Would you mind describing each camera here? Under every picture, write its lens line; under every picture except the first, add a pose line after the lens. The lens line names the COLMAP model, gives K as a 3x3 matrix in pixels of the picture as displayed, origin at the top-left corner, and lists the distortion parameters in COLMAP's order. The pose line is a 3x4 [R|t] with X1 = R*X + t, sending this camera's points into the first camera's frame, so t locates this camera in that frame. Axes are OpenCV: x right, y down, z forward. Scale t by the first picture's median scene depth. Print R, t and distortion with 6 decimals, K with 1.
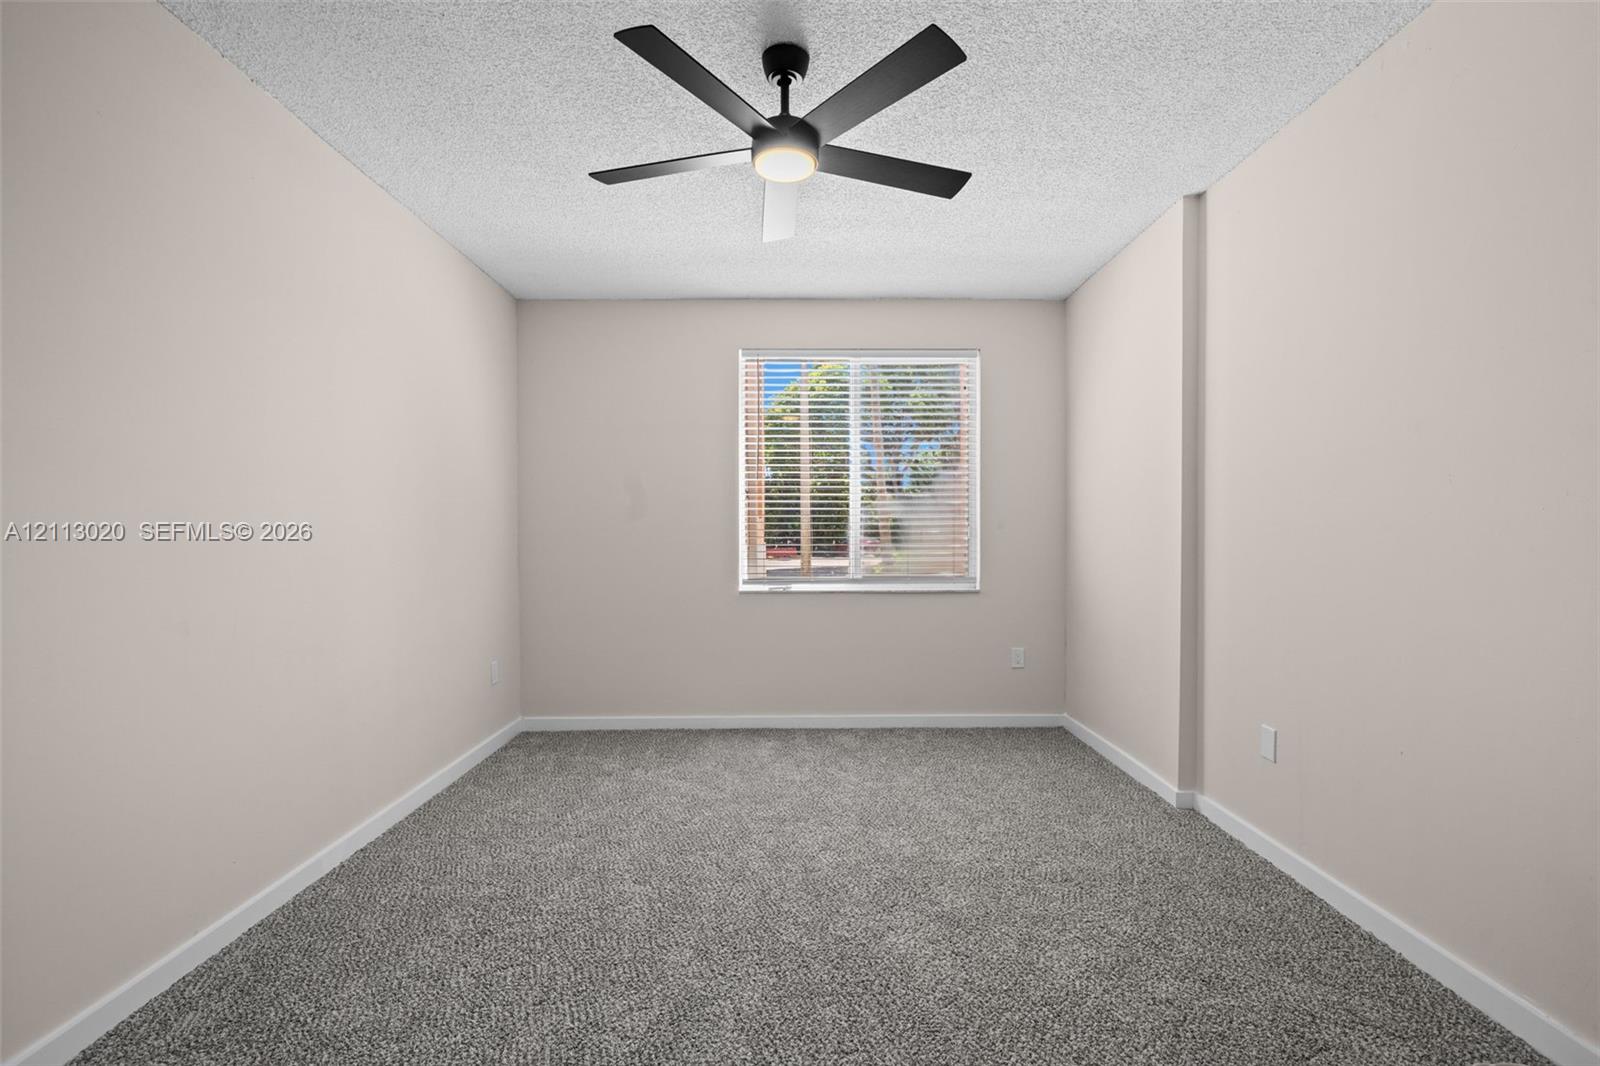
lens RADIAL K [[702.2, 0, 799.0], [0, 702.2, 543.8], [0, 0, 1]] dist [0.001017, 0.000174]
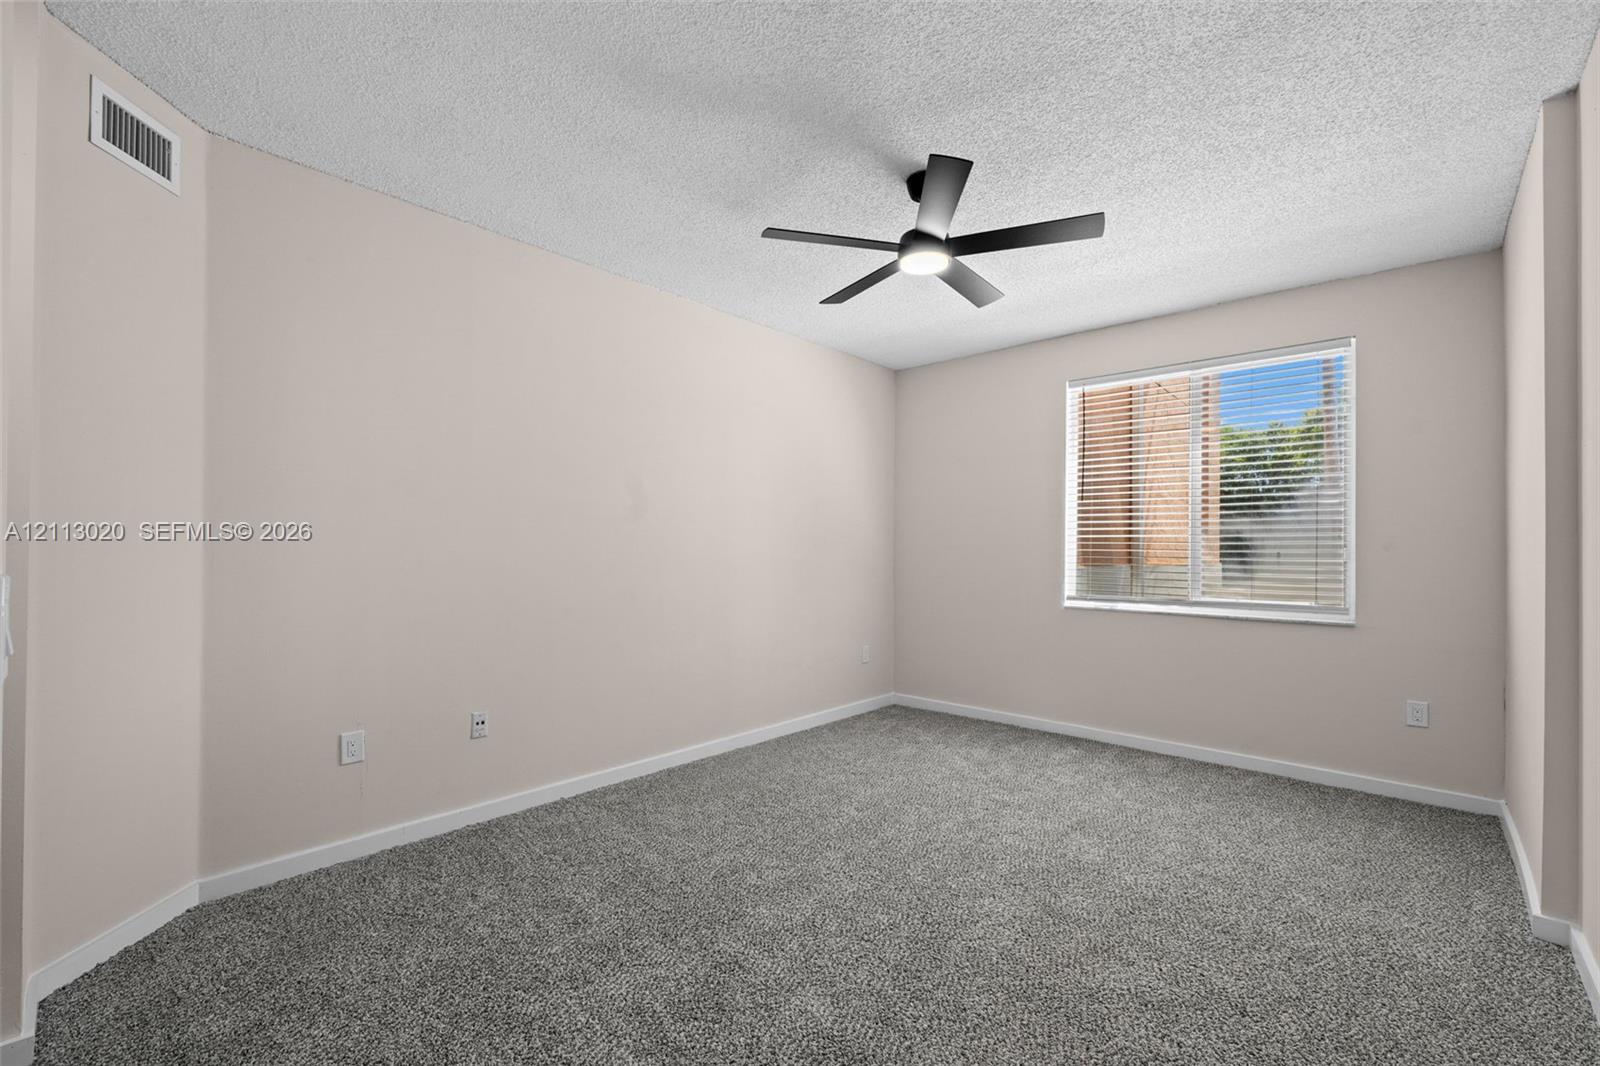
lens RADIAL K [[641.6, 0, 800.0], [0, 641.6, 549.8], [0, 0, 1]] dist [0.000258, -0.000019]
pose [[0.752670, 0.009540, -0.658329, 0.302201], [-0.020126, 0.999761, -0.008523, -0.002381], [0.658090, 0.019665, 0.752682, -0.006540]]
